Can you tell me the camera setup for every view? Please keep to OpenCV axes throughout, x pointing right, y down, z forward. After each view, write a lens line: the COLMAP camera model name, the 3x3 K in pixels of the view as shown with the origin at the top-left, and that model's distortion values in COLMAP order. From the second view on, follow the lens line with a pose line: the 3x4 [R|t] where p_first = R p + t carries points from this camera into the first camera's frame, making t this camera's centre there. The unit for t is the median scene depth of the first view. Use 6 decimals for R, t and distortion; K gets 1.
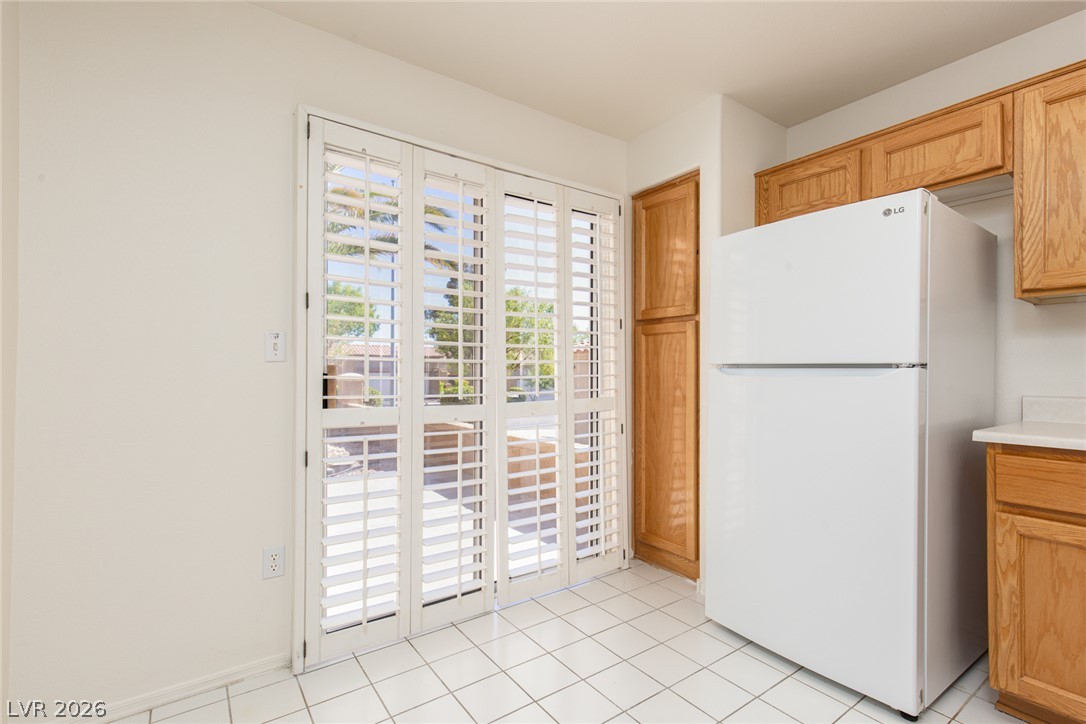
lens RADIAL K [[492.6, 0, 544.9], [0, 492.6, 368.8], [0, 0, 1]] dist [0.005451, 0.000230]
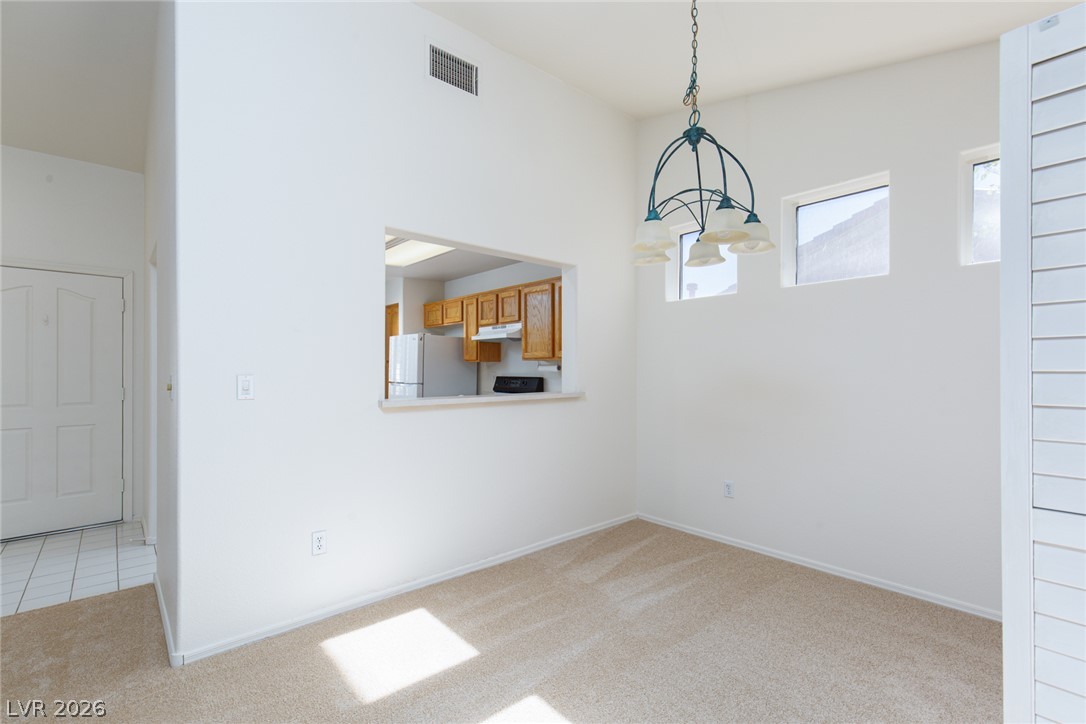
lens RADIAL K [[492.6, 0, 544.9], [0, 492.6, 368.8], [0, 0, 1]] dist [0.005451, 0.000230]
pose [[0.994726, -0.000347, 0.102570, 1.215261], [0.000393, 1.000000, -0.000435, -0.098093], [-0.102570, 0.000473, 0.994726, -2.429444]]
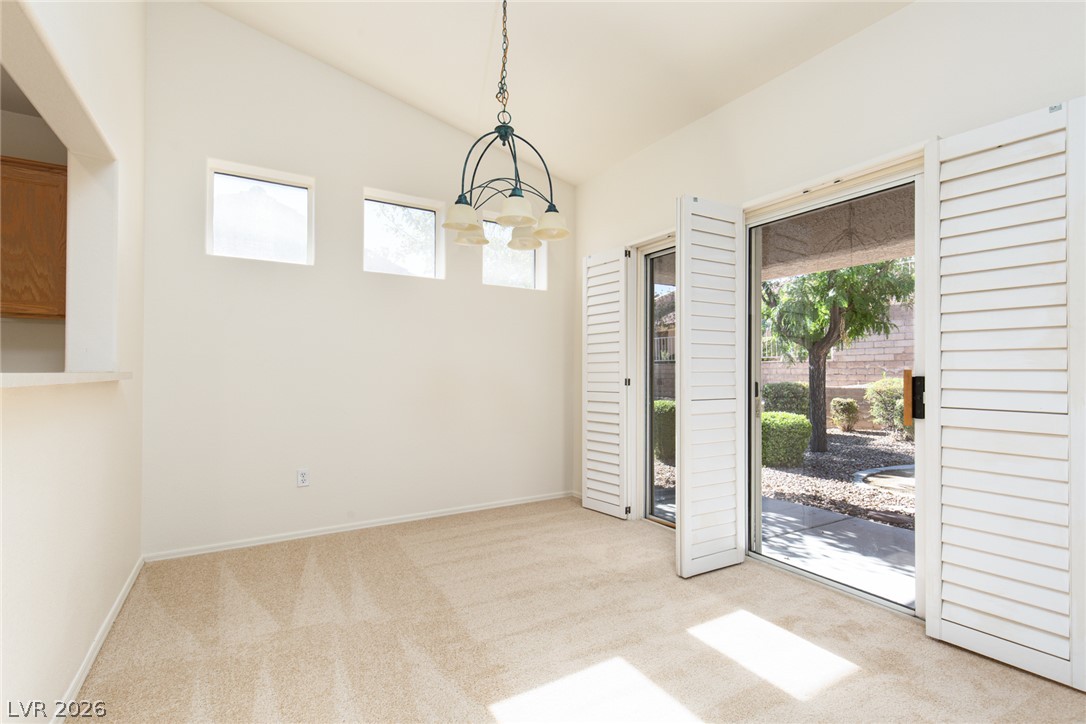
lens RADIAL K [[502.0, 0, 553.7], [0, 502.0, 365.7], [0, 0, 1]] dist [0.005094, 0.000820]
pose [[0.062374, 0.002283, 0.998050, 0.304254], [-0.006412, 0.999978, -0.001887, -0.024271], [-0.998032, -0.006282, 0.062387, -1.505411]]
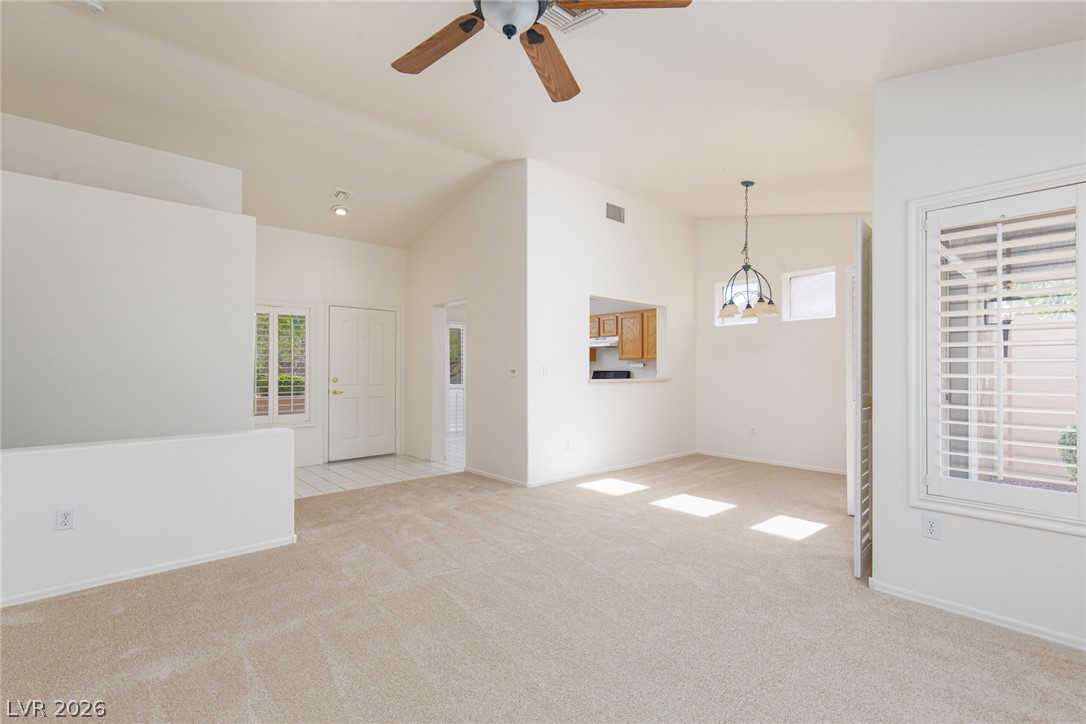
lens RADIAL K [[484.8, 0, 545.6], [0, 484.8, 367.7], [0, 0, 1]] dist [0.002097, 0.000126]
pose [[0.995213, 0.000222, 0.097734, 0.233373], [-0.000171, 1.000000, -0.000525, -0.074784], [-0.097734, 0.000506, 0.995212, -4.014959]]
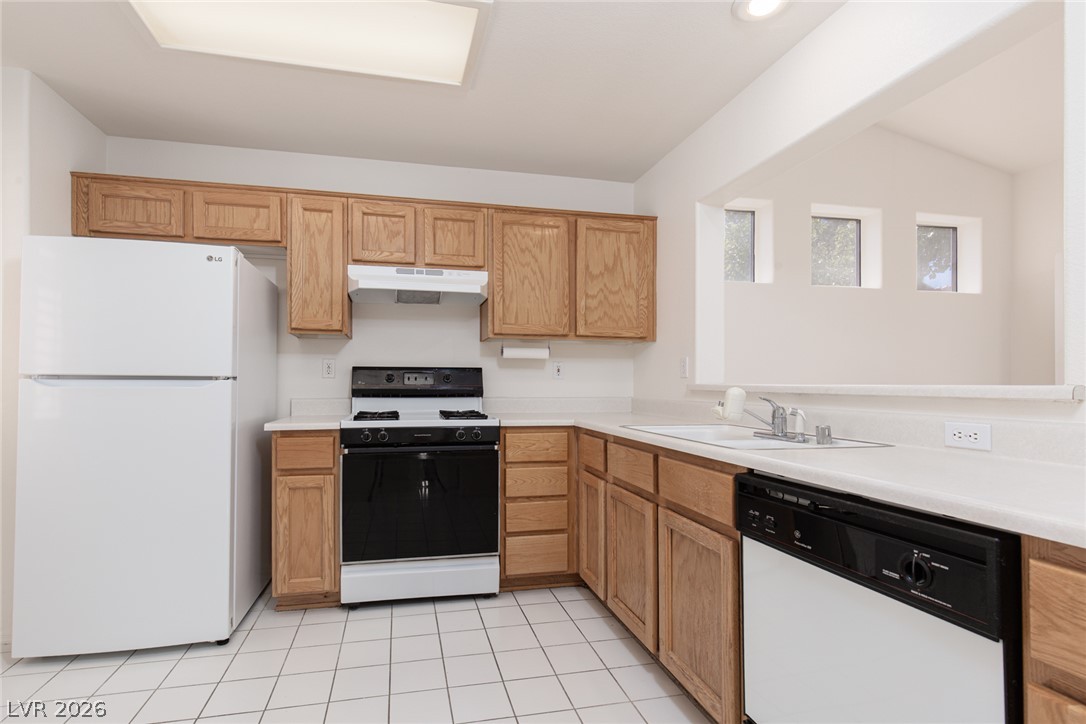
lens RADIAL K [[513.1, 0, 504.6], [0, 513.1, 380.6], [0, 0, 1]] dist [0.003019, -0.000396]
pose [[0.400490, 0.000946, 0.916301, -0.211209], [-0.004639, 0.999989, 0.000995, -0.004071], [-0.916290, -0.004649, 0.400489, -0.224363]]
